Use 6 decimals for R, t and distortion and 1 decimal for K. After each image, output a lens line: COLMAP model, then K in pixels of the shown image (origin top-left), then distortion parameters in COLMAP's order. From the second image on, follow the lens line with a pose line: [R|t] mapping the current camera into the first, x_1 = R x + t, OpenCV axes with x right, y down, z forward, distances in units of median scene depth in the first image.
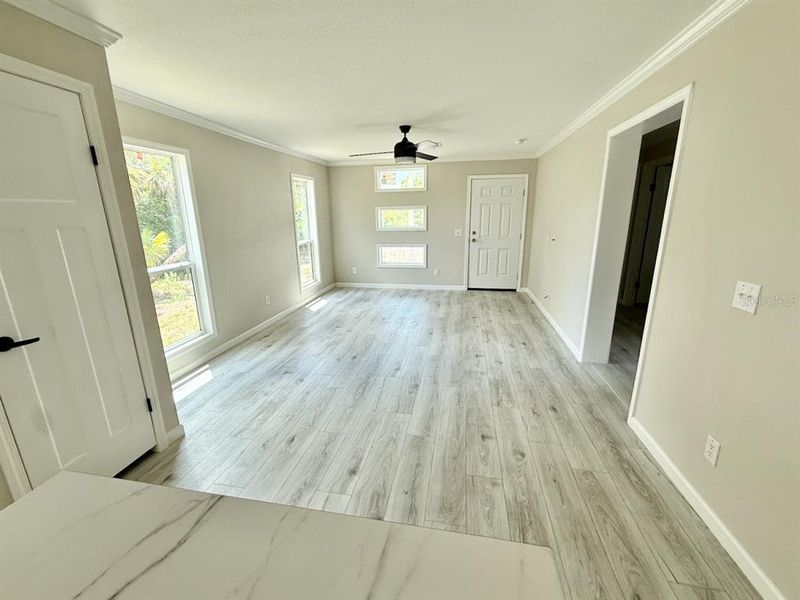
lens RADIAL K [[337.2, 0, 400.0], [0, 337.2, 300.0], [0, 0, 1]] dist [-0.000335, -0.000052]
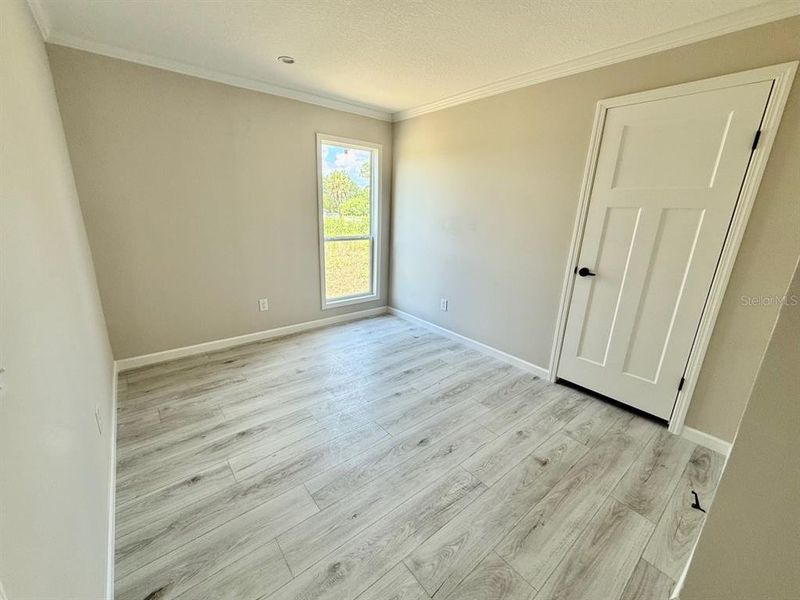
lens RADIAL K [[323.7, 0, 396.4], [0, 323.7, 302.8], [0, 0, 1]] dist [-0.010631, -0.000242]
pose [[-0.765599, -0.192447, 0.613858, -0.459954], [0.135167, 0.884786, 0.445963, -0.346556], [-0.628958, 0.424402, -0.651379, 1.498867]]
